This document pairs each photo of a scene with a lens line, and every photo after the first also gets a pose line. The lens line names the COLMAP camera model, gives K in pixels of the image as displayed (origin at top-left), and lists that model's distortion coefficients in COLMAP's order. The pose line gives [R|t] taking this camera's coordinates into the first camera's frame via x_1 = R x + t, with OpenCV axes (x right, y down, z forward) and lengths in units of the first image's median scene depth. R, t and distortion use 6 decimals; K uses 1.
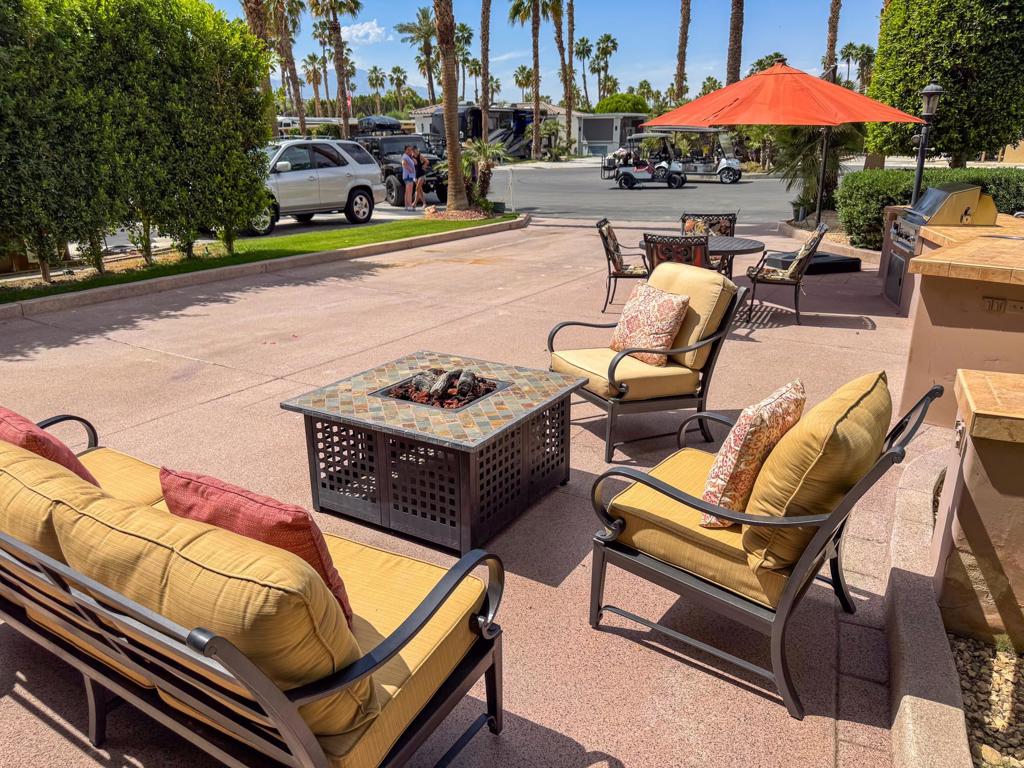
lens RADIAL K [[716.4, 0, 512.0], [0, 716.4, 384.0], [0, 0, 1]] dist [0.066737, -0.074357]
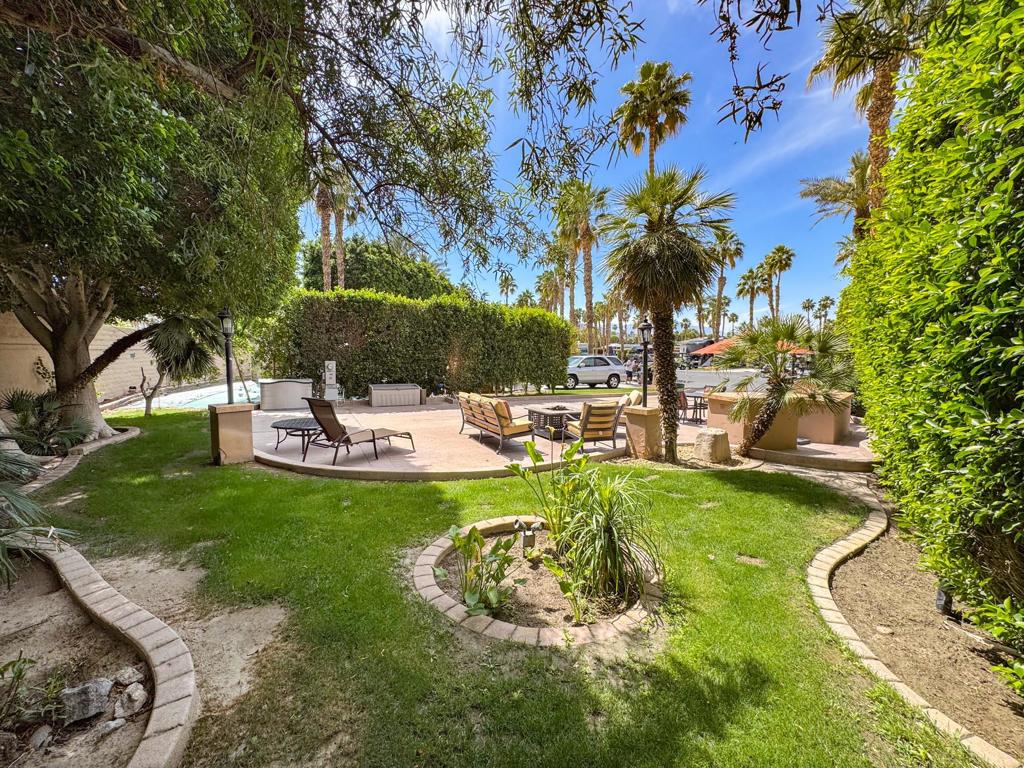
lens RADIAL K [[421.1, 0, 531.4], [0, 421.1, 377.4], [0, 0, 1]] dist [-0.000565, -0.000023]
pose [[0.868807, 0.043263, -0.493257, 0.238510], [-0.174247, 0.959169, -0.222786, 0.097136], [0.463478, 0.279507, 0.840871, -0.302448]]
